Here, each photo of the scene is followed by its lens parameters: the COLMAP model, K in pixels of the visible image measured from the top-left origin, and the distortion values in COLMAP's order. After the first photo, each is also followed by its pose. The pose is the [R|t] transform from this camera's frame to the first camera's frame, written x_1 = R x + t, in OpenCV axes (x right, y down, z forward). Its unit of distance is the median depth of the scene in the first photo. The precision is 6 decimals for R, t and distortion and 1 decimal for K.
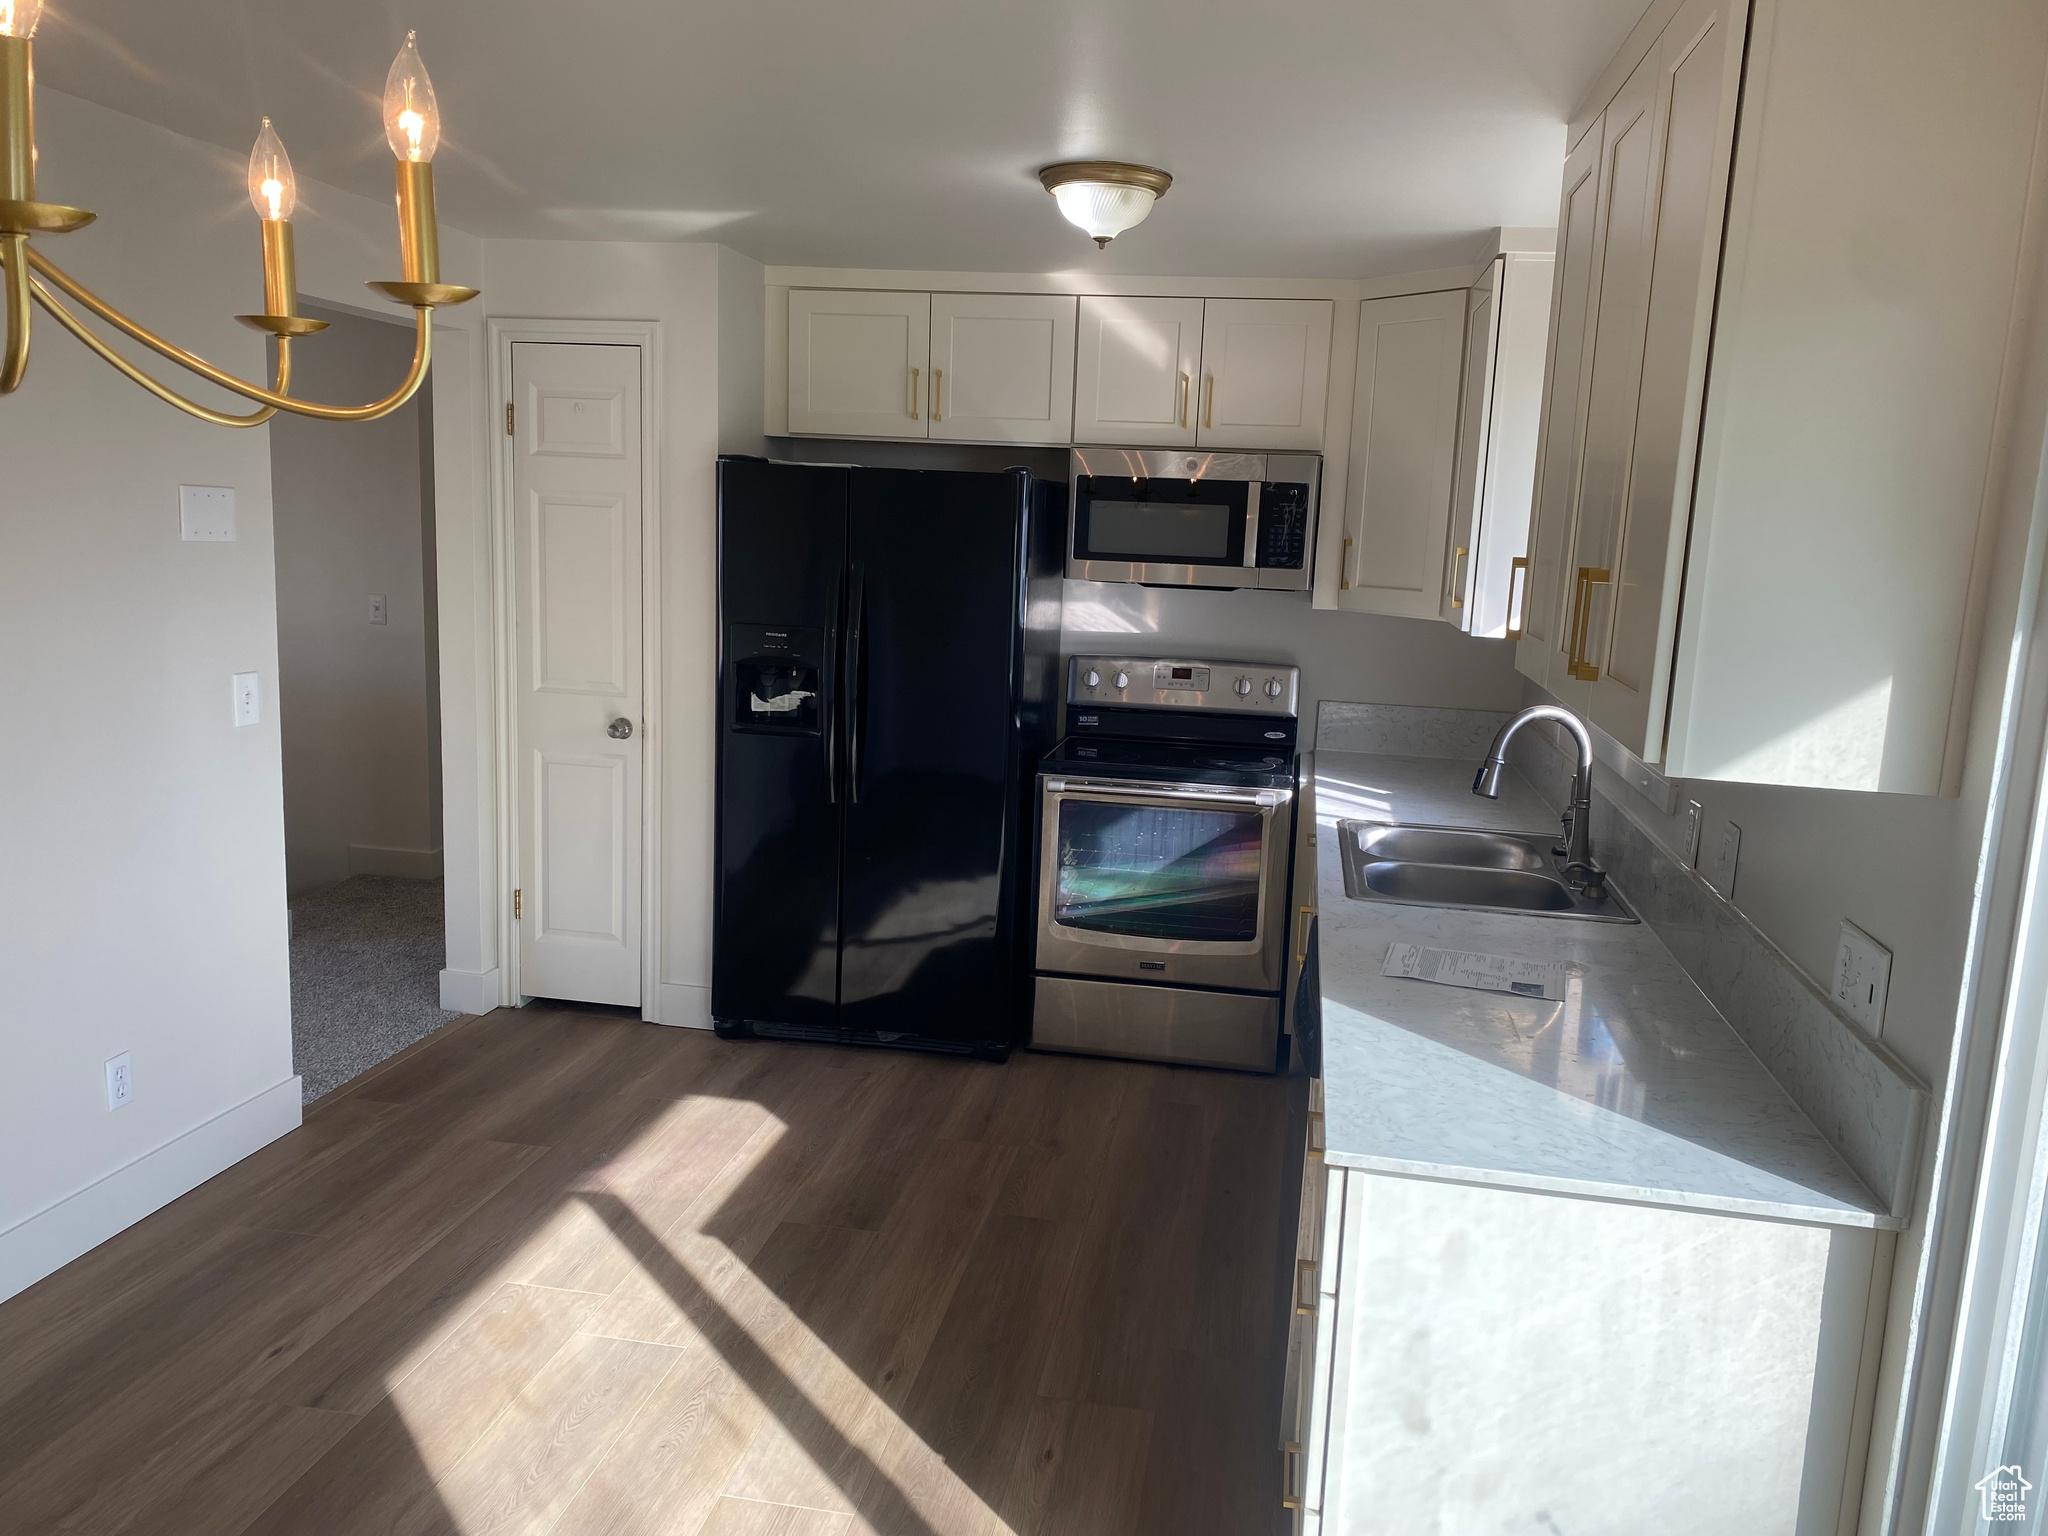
lens RADIAL K [[1550.4, 0, 1024.0], [0, 1550.4, 768.0], [0, 0, 1]] dist [0.082371, -0.153426]
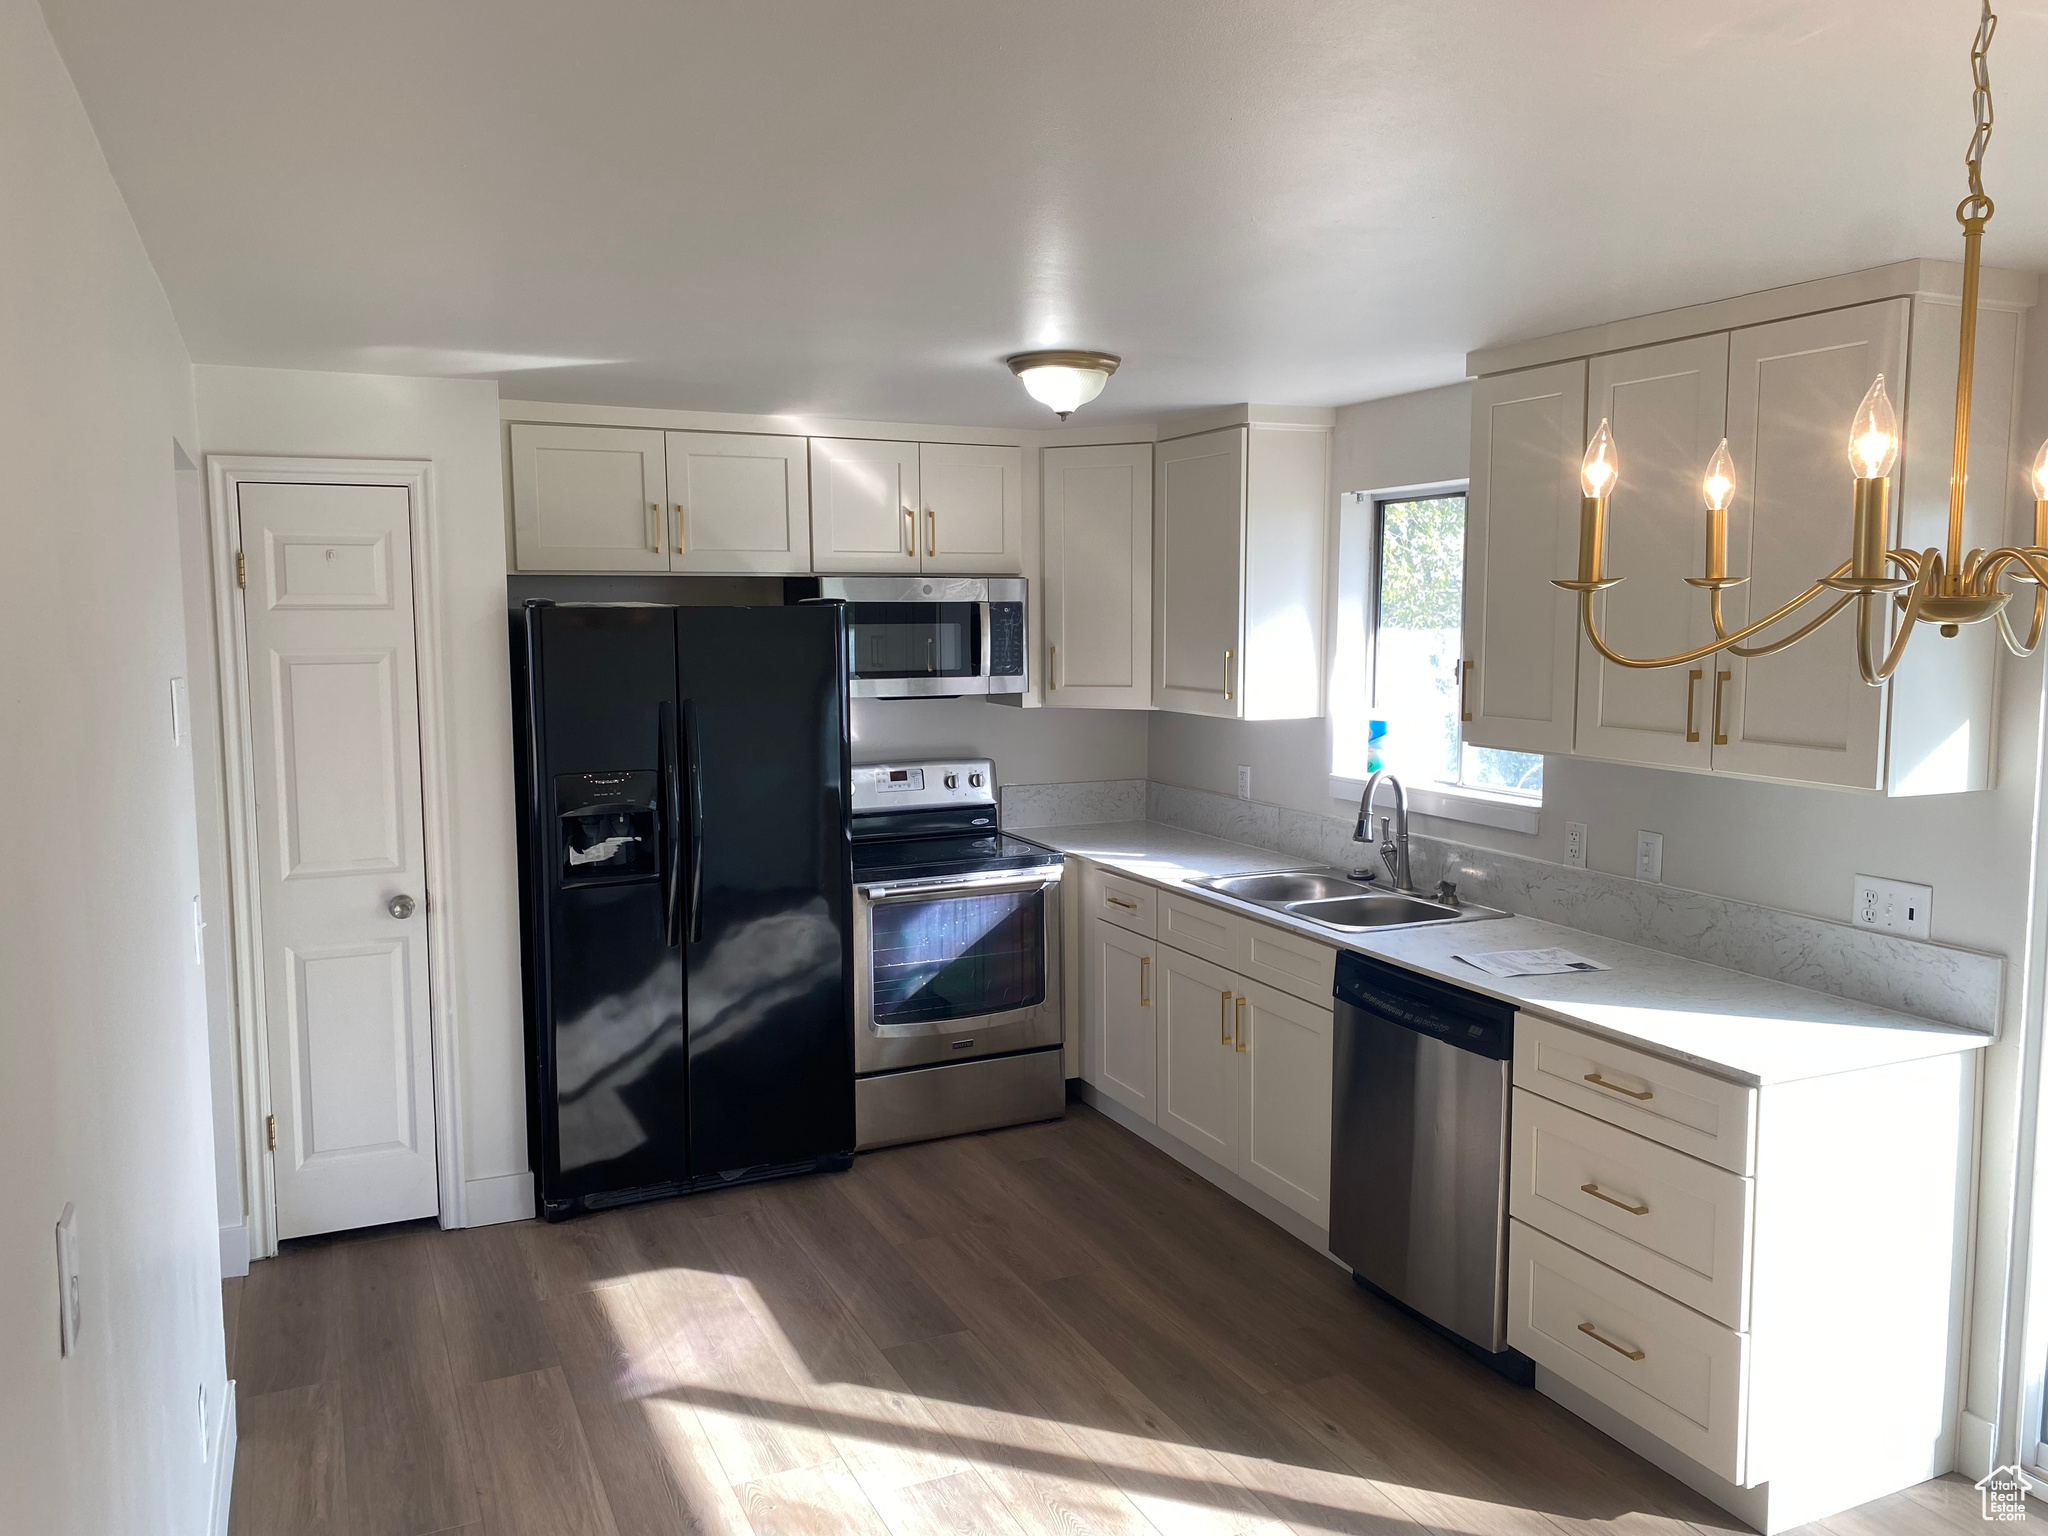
lens RADIAL K [[1552.2, 0, 1027.0], [0, 1552.2, 753.6], [0, 0, 1]] dist [0.083425, -0.146705]
pose [[0.820405, -0.101445, 0.562711, -0.469777], [0.133735, 0.990882, -0.016344, -0.050518], [-0.555923, 0.088663, 0.826492, 0.052804]]
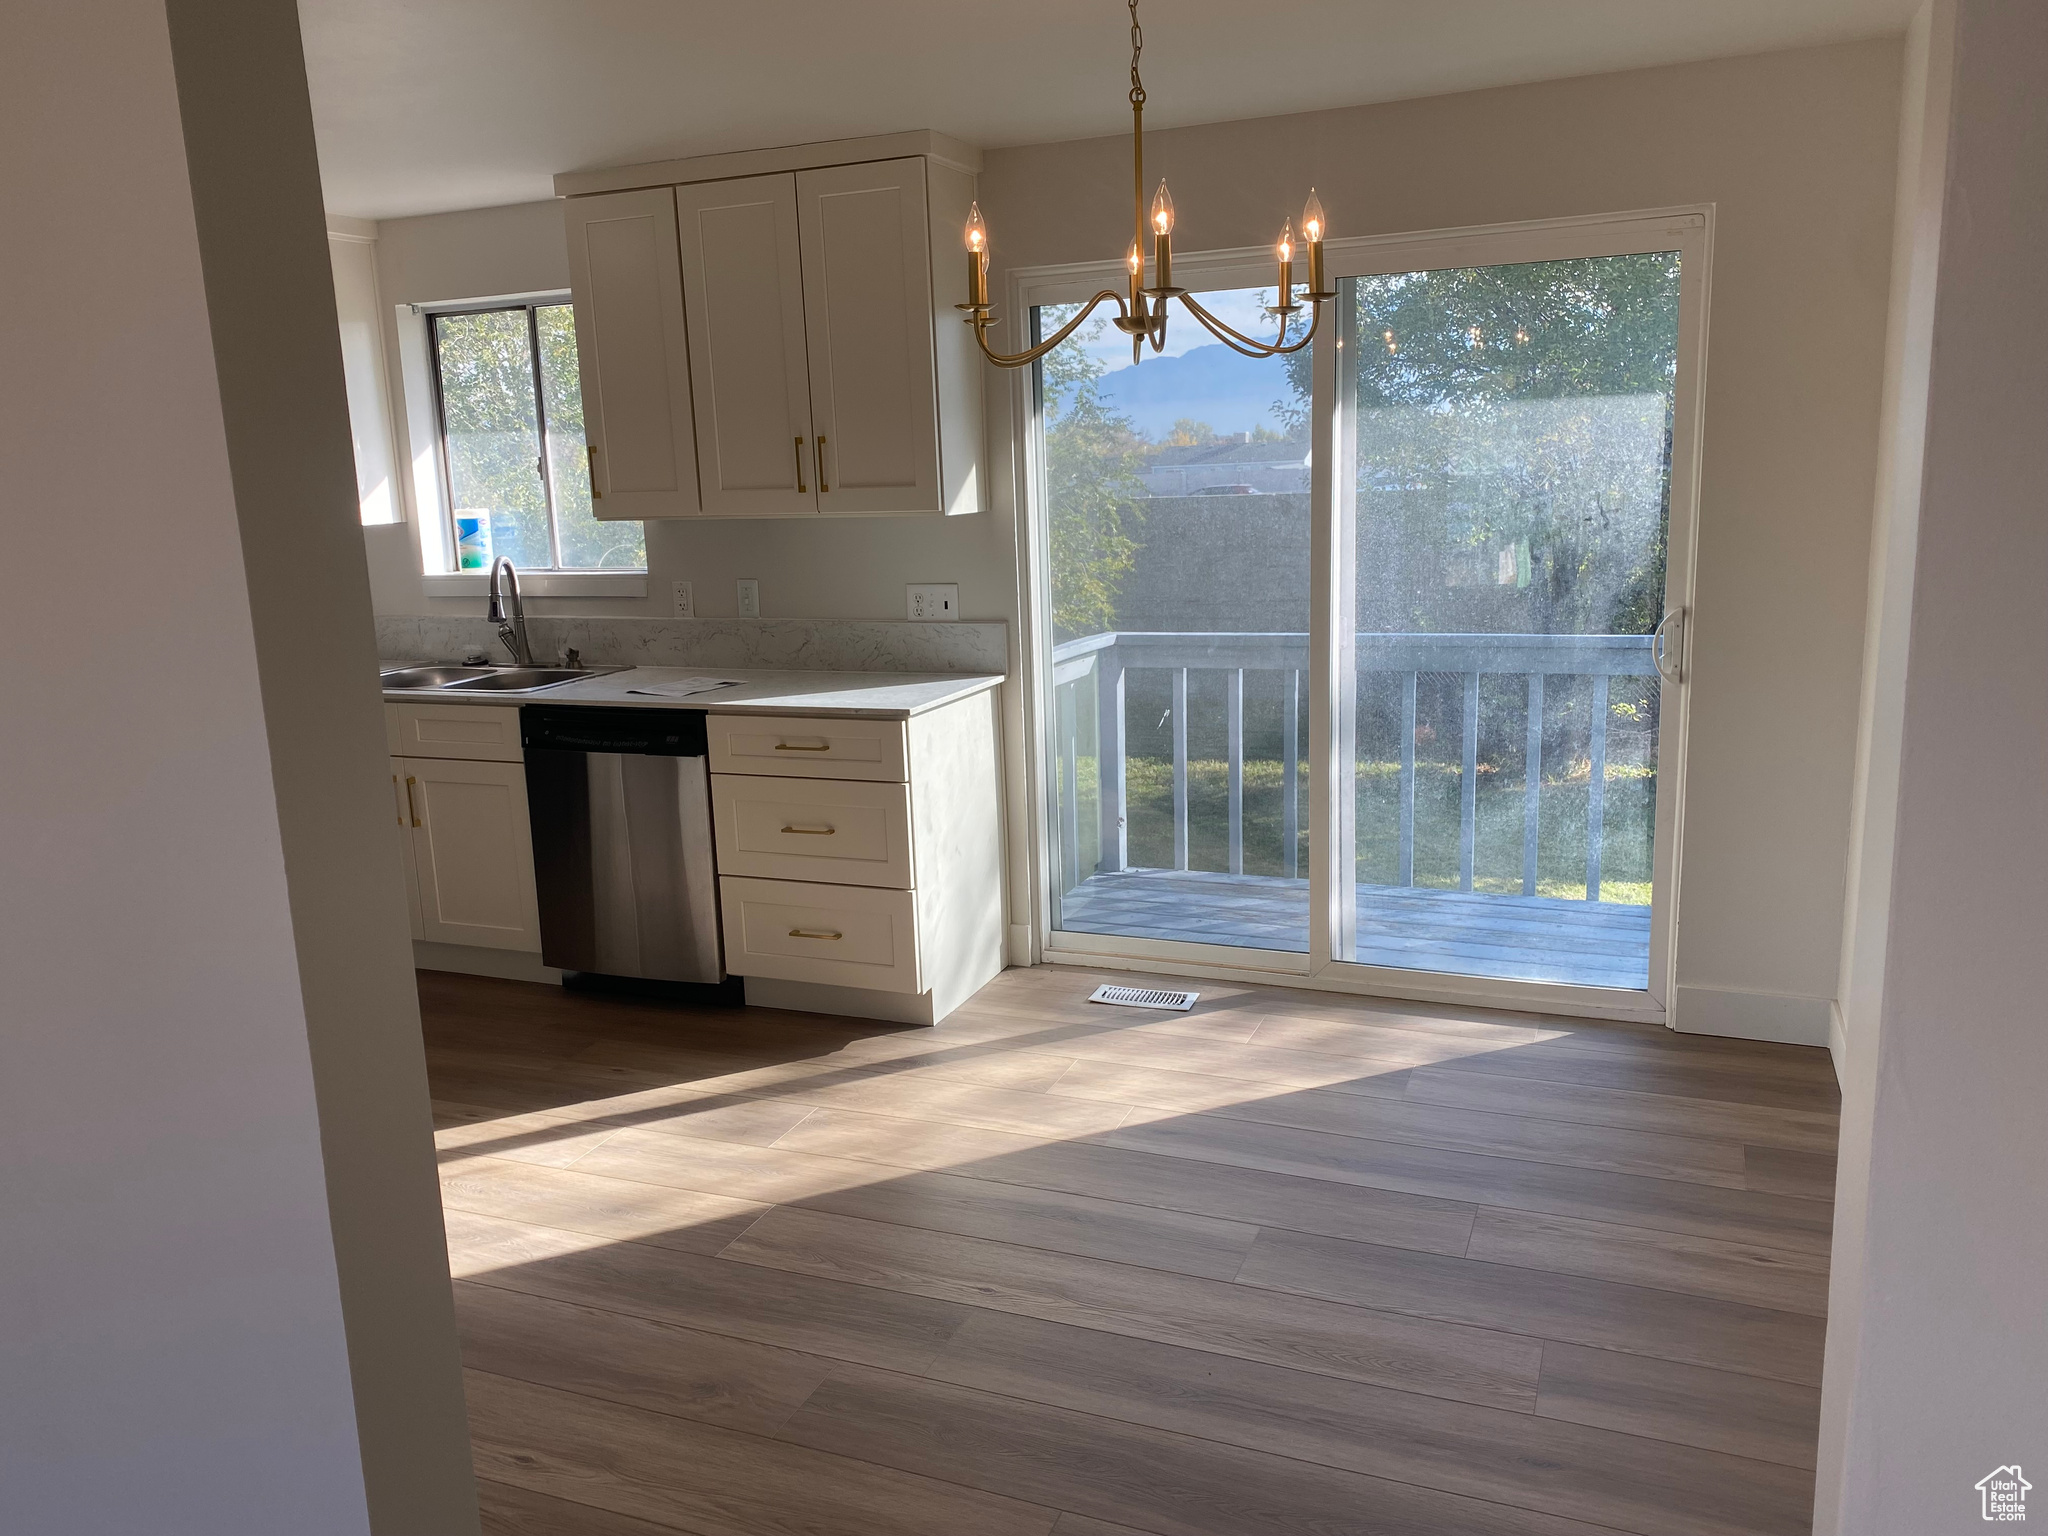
lens RADIAL K [[1552.2, 0, 1027.0], [0, 1552.2, 753.6], [0, 0, 1]] dist [0.083425, -0.146705]
pose [[0.225164, -0.240226, 0.944242, -0.713719], [0.210137, 0.958293, 0.193691, -0.029888], [-0.951390, 0.154808, 0.266254, 0.116807]]
